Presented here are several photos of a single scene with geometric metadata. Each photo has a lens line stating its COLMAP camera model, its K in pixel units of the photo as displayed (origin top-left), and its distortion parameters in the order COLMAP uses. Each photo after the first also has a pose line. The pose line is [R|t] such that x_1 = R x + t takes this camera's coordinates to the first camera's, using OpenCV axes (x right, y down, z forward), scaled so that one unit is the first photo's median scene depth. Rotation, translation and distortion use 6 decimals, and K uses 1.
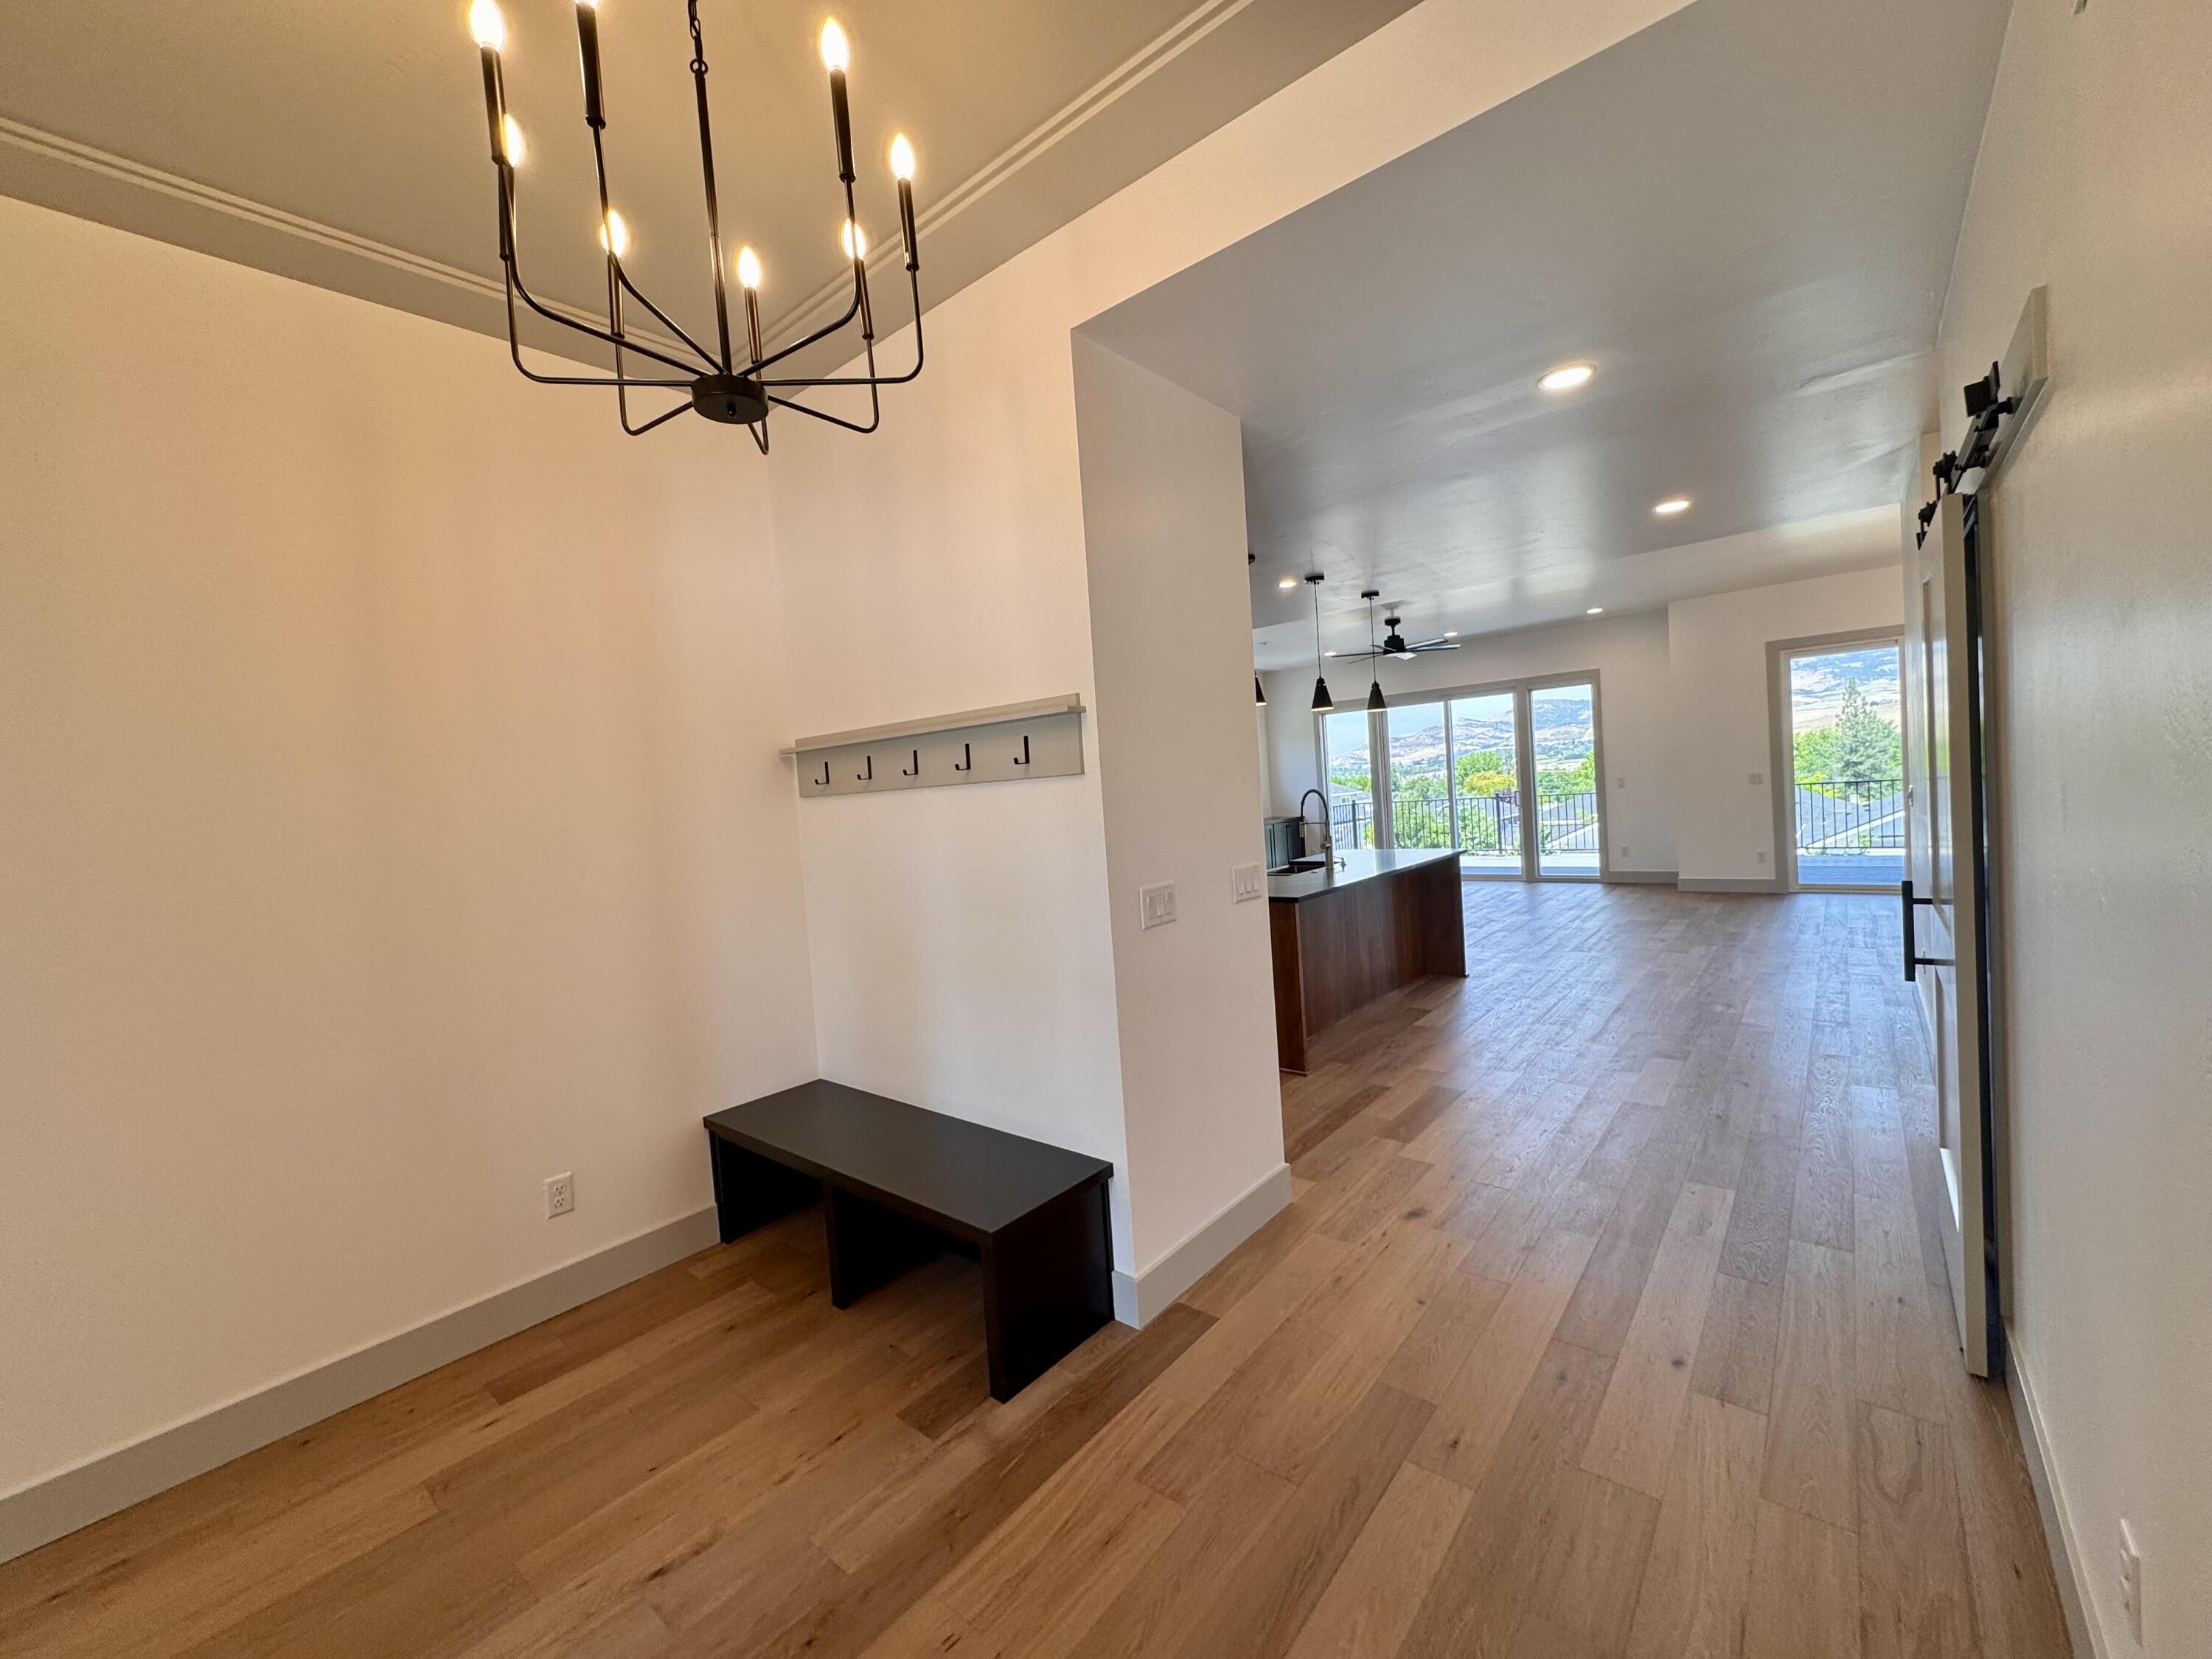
lens RADIAL K [[878.9, 0, 1105.5], [0, 878.9, 826.1], [0, 0, 1]] dist [-0.002235, 0.000705]
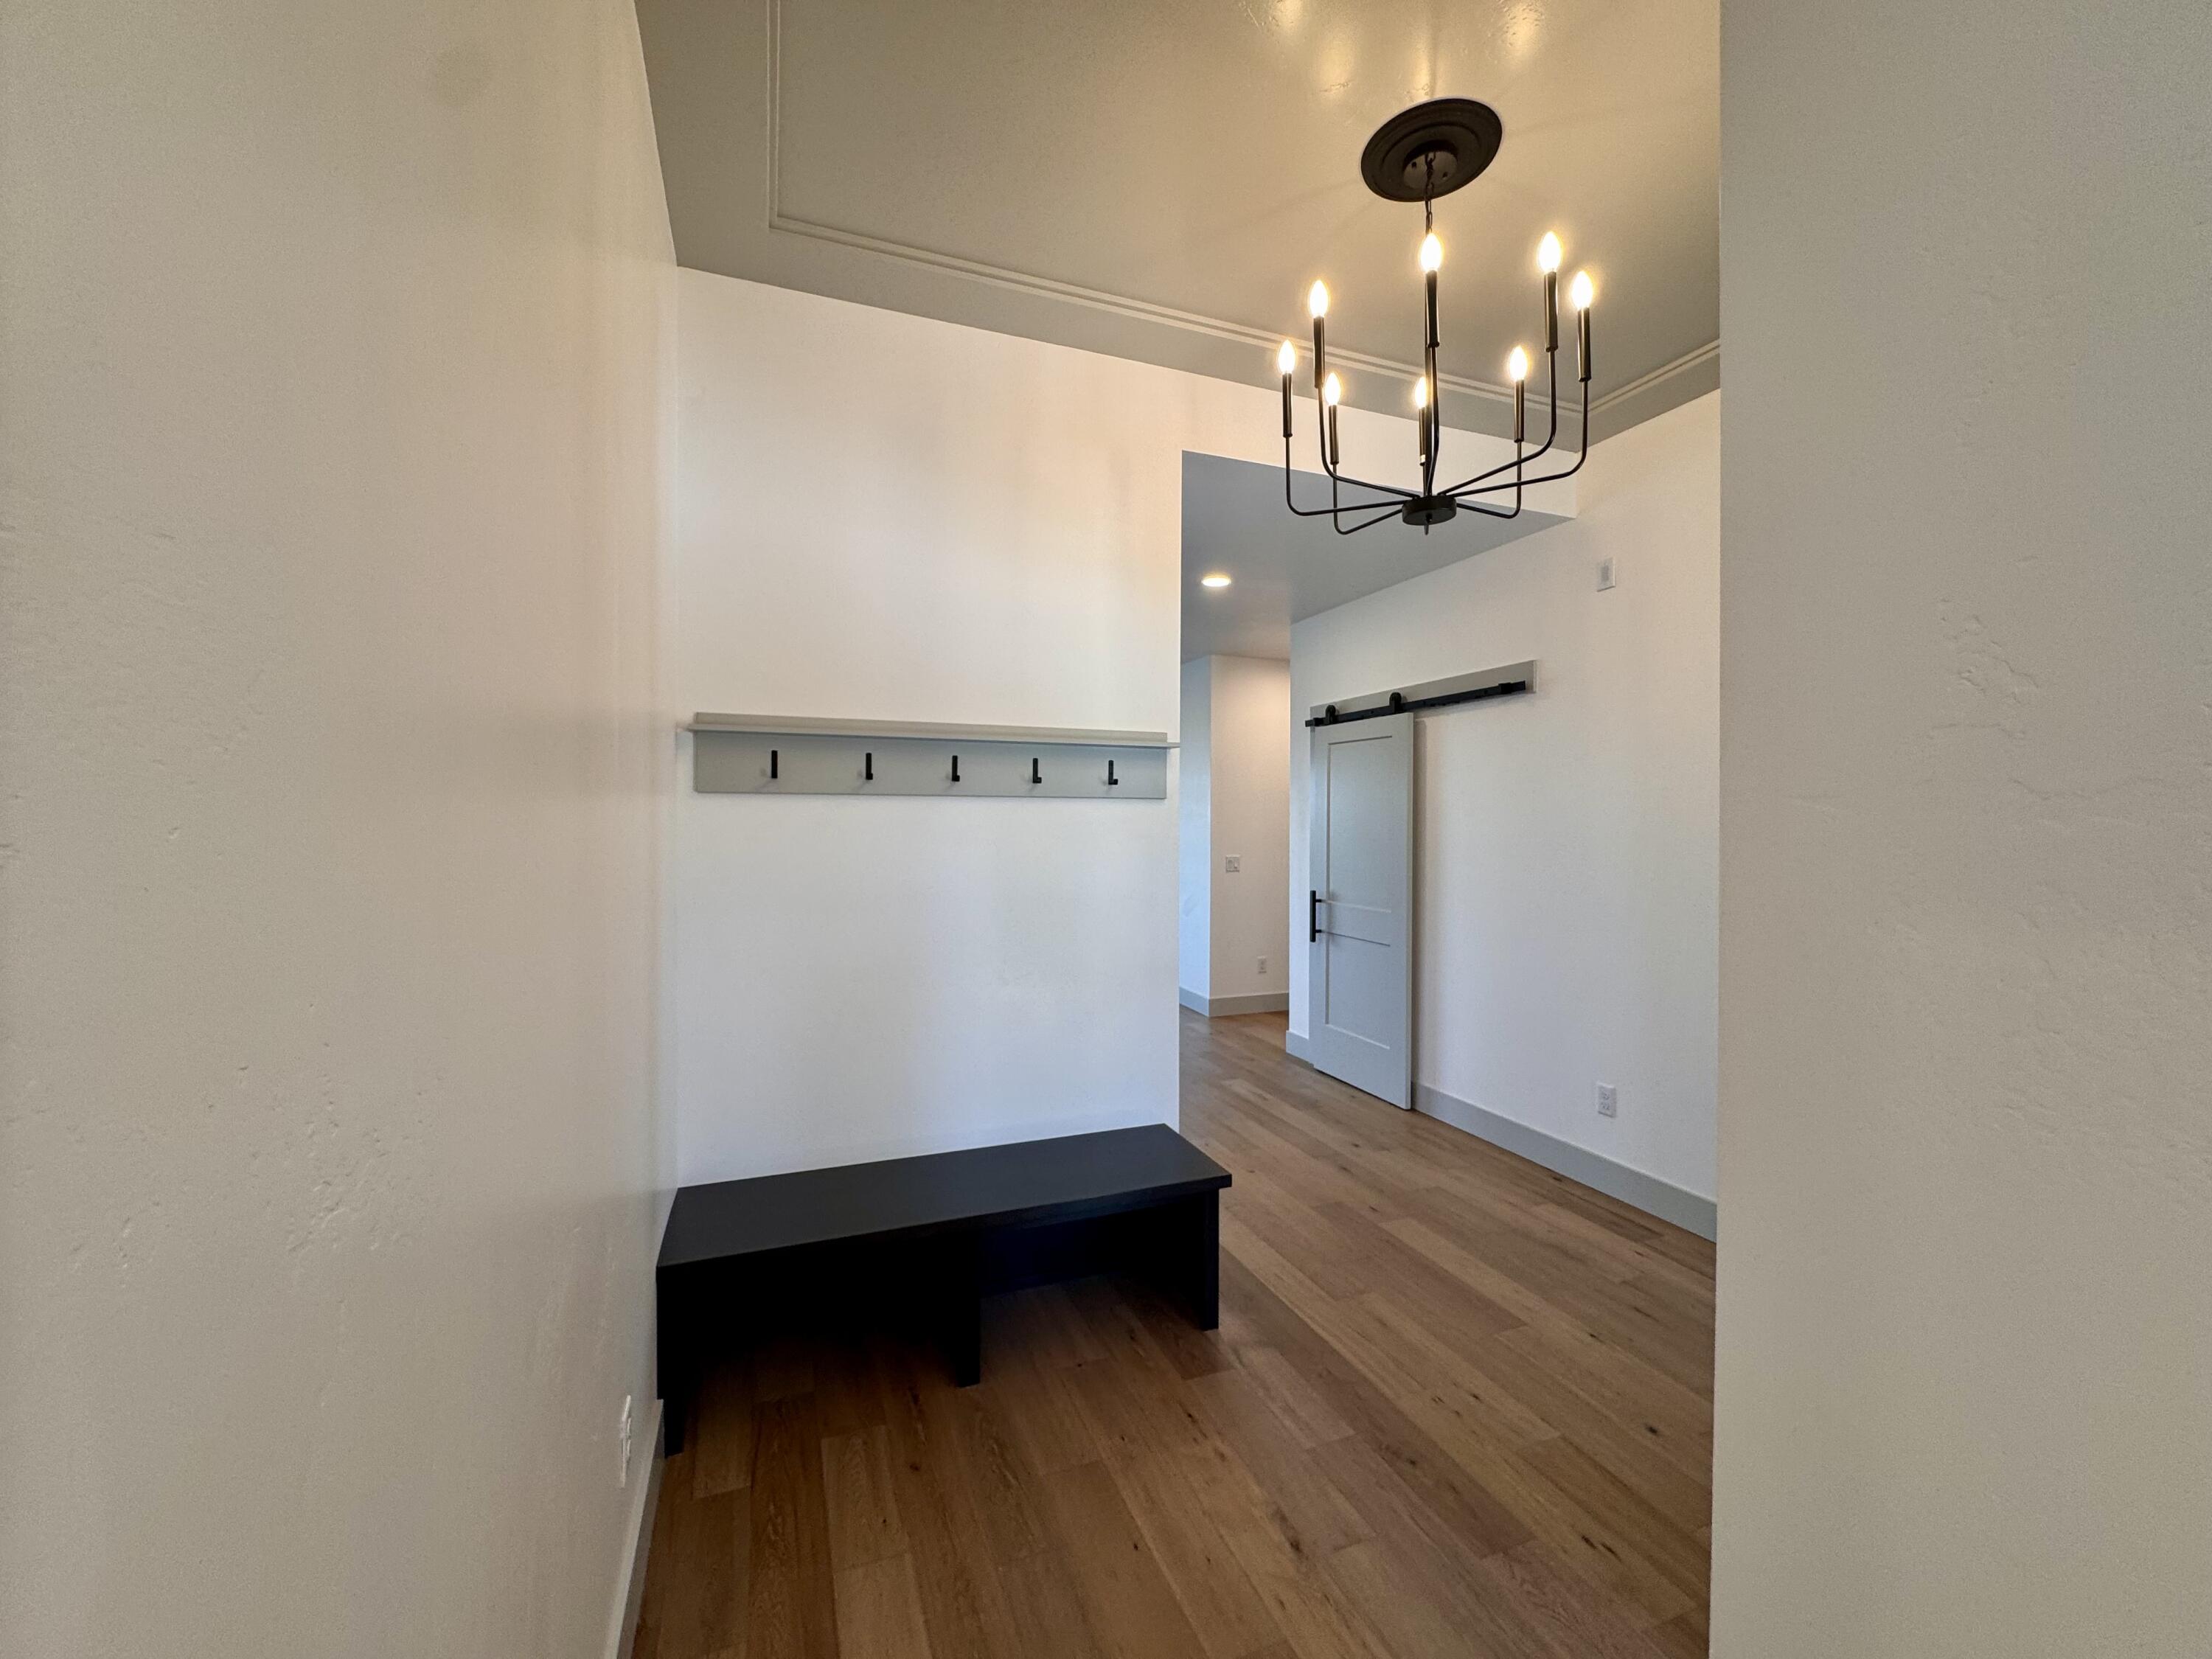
lens RADIAL K [[878.9, 0, 1105.5], [0, 878.9, 826.1], [0, 0, 1]] dist [-0.002235, 0.000705]
pose [[0.480326, 0.065377, 0.874650, -0.313992], [0.002843, 0.997097, -0.076091, 0.019768], [-0.877085, 0.039035, 0.478746, 0.136156]]
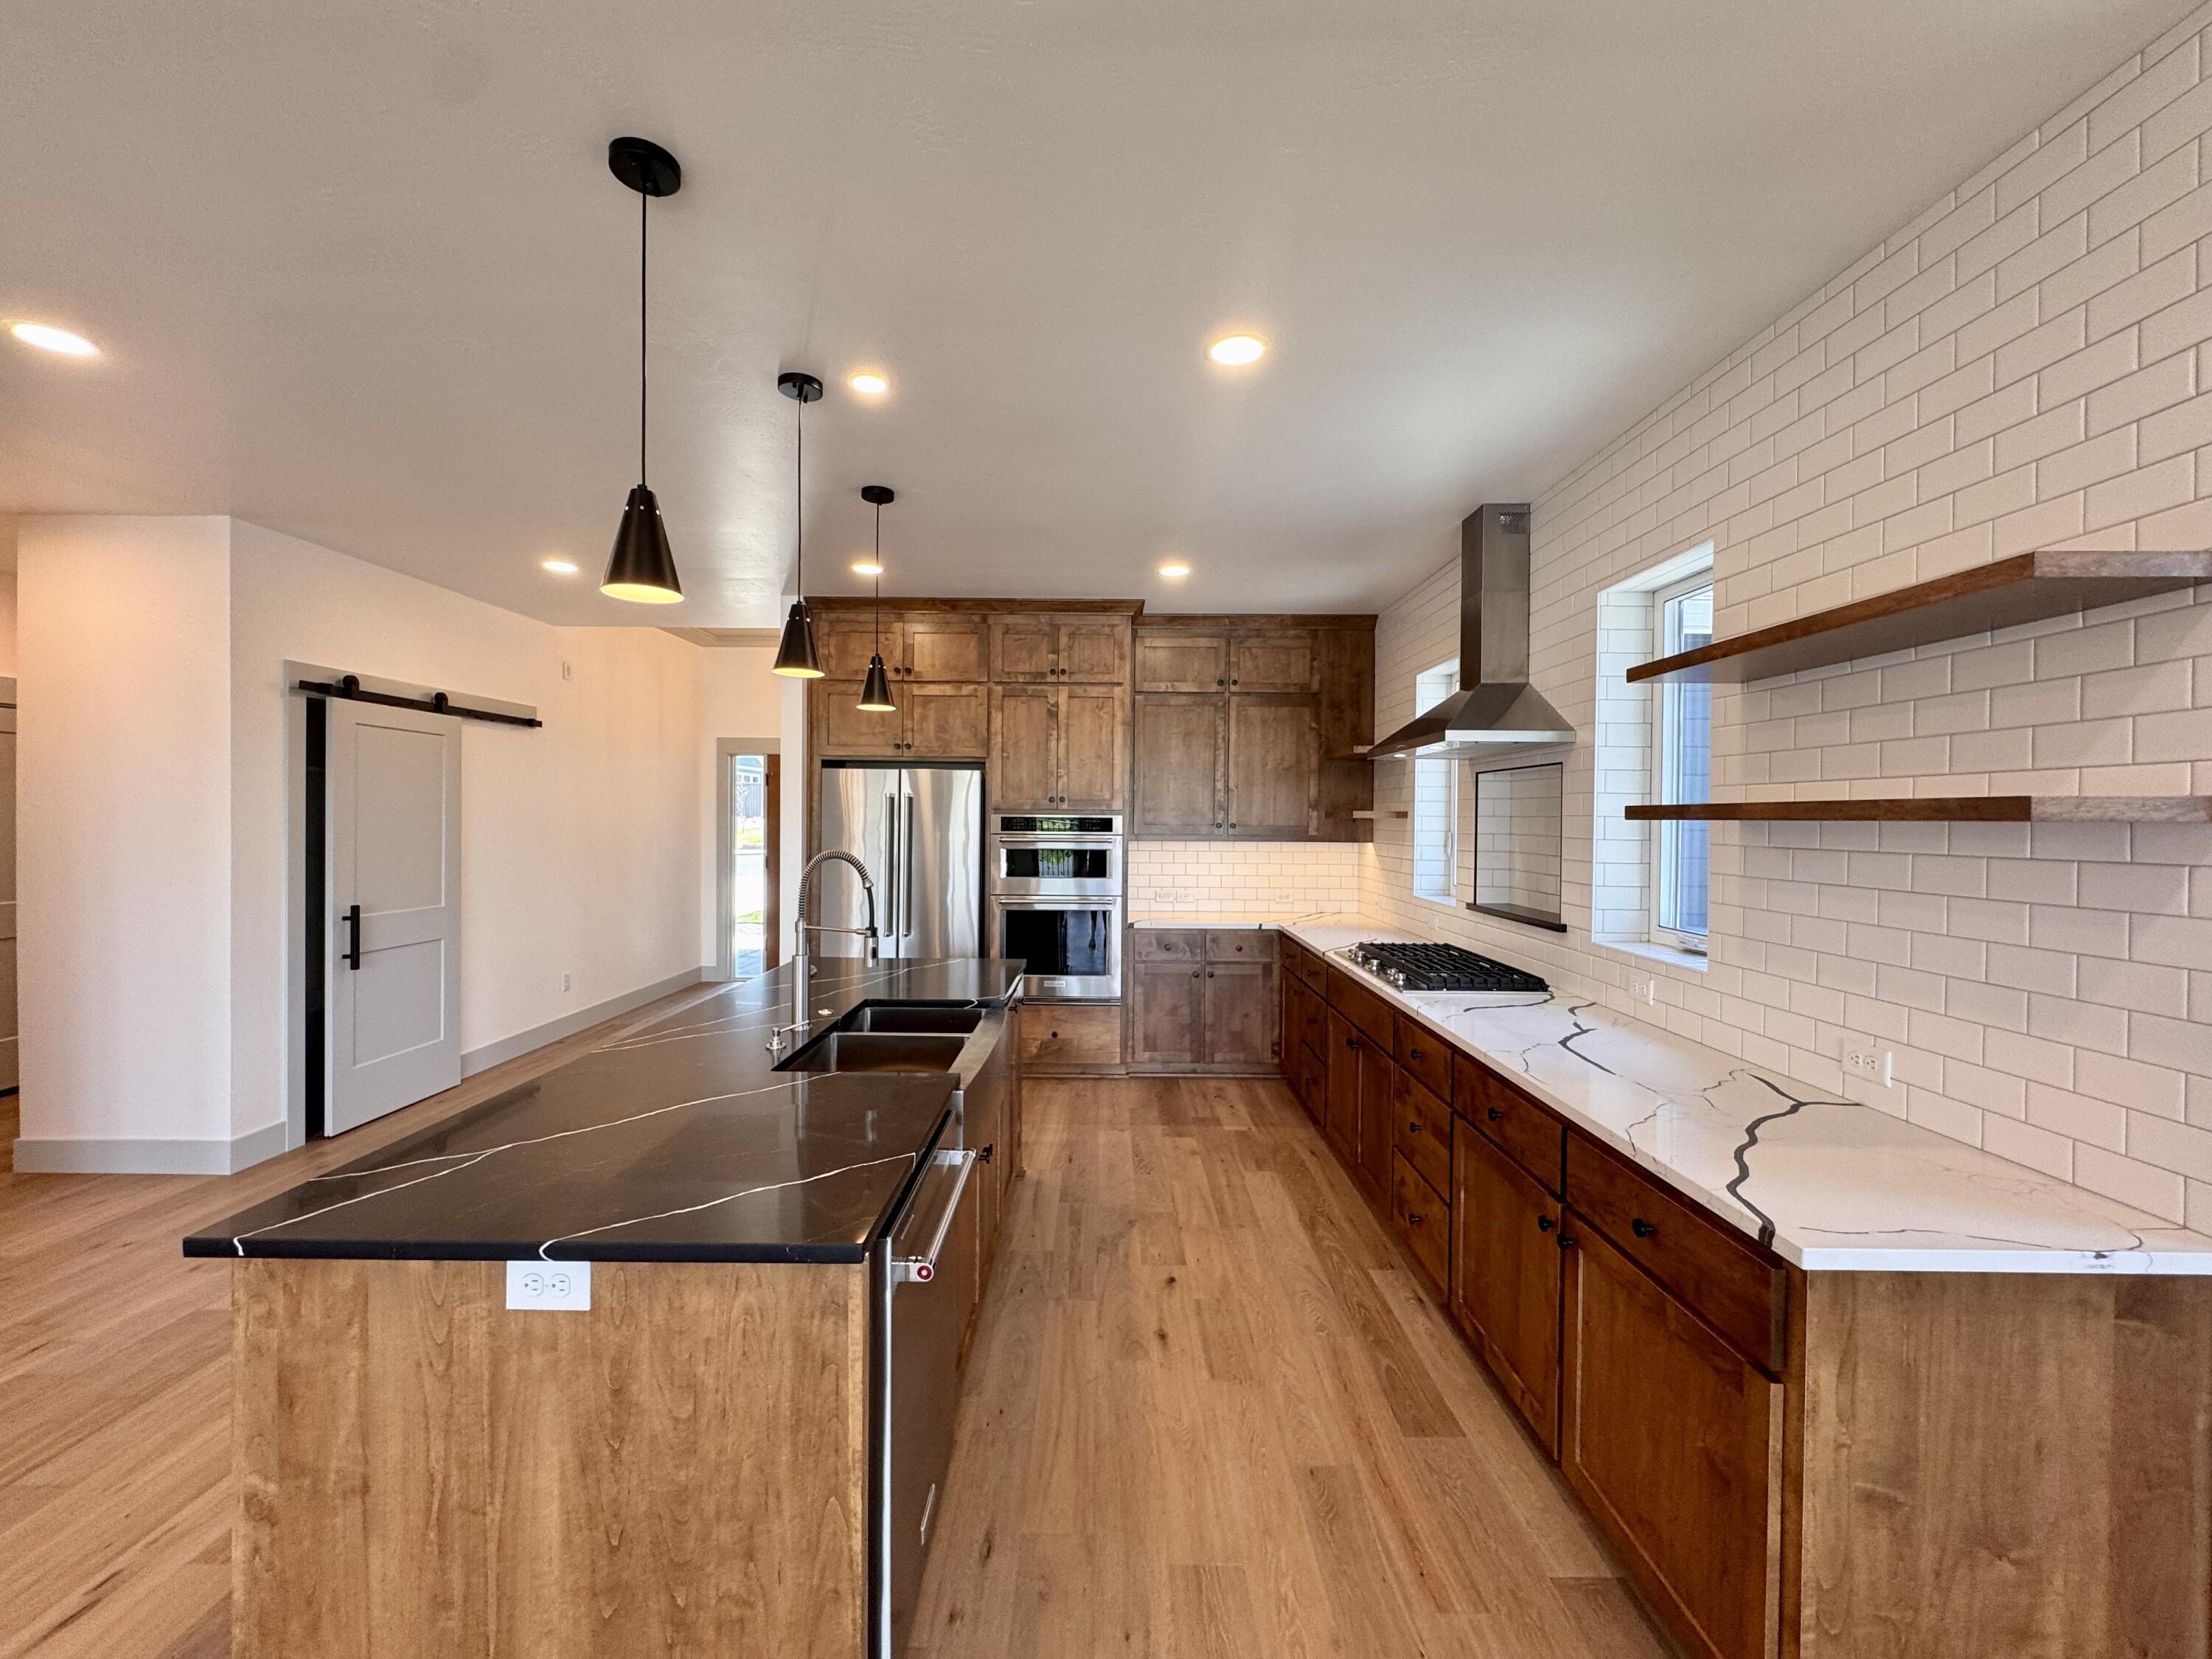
lens RADIAL K [[881.7, 0, 1104.0], [0, 881.7, 826.3], [0, 0, 1]] dist [-0.000123, 0.000423]
pose [[-0.763647, 0.070323, -0.641793, 0.268299], [0.016914, 0.995888, 0.088996, -0.058883], [0.645413, 0.057106, -0.761696, 0.918914]]
